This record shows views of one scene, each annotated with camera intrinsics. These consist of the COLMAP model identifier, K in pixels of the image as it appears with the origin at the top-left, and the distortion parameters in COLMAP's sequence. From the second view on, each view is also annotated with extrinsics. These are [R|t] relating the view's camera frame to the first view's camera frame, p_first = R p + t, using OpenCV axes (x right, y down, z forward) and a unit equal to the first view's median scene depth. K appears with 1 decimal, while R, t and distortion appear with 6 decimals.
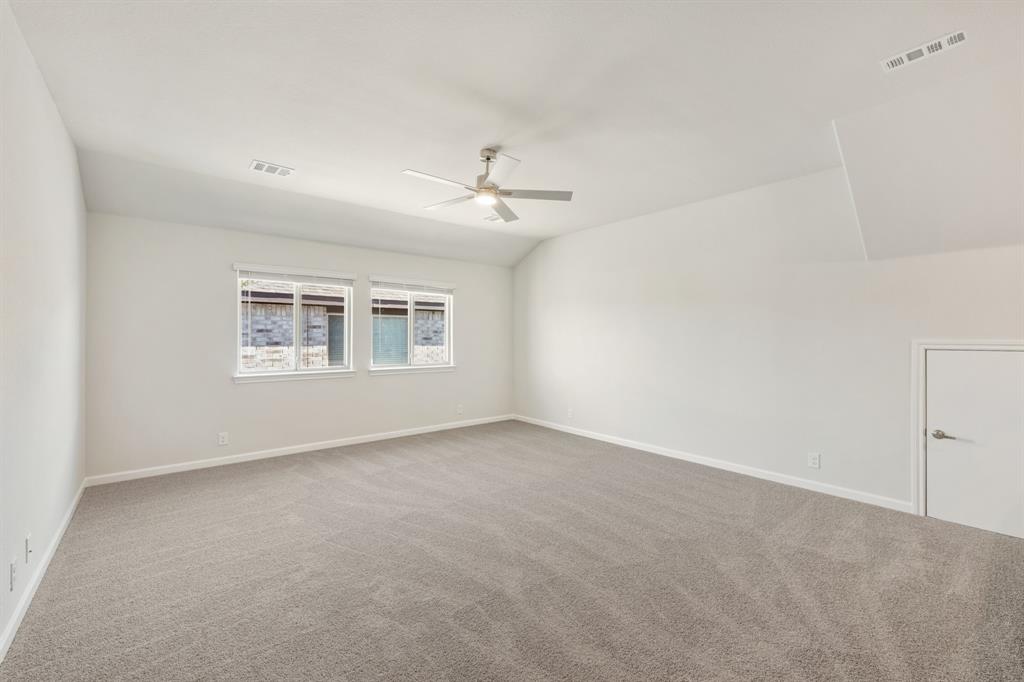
lens RADIAL K [[427.9, 0, 521.5], [0, 427.9, 336.9], [0, 0, 1]] dist [0.002274, 0.000173]
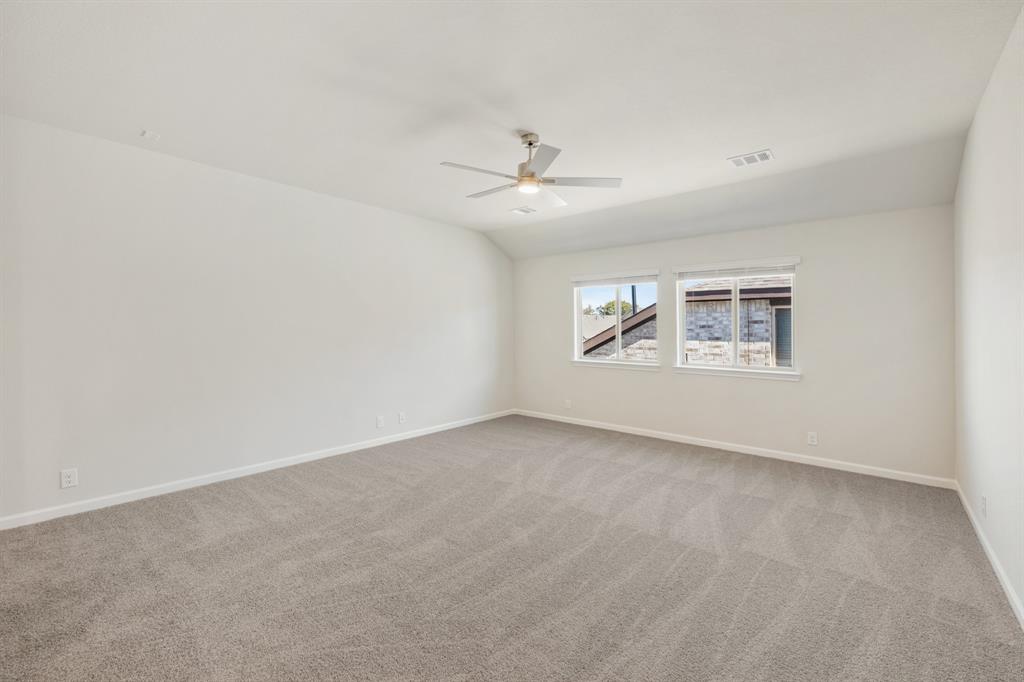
lens RADIAL K [[427.9, 0, 521.5], [0, 427.9, 336.9], [0, 0, 1]] dist [0.002274, 0.000173]
pose [[0.178297, 0.013910, -0.983878, 0.365982], [-0.006814, 0.999894, 0.012901, 0.000809], [0.983953, 0.004404, 0.178373, 0.344600]]
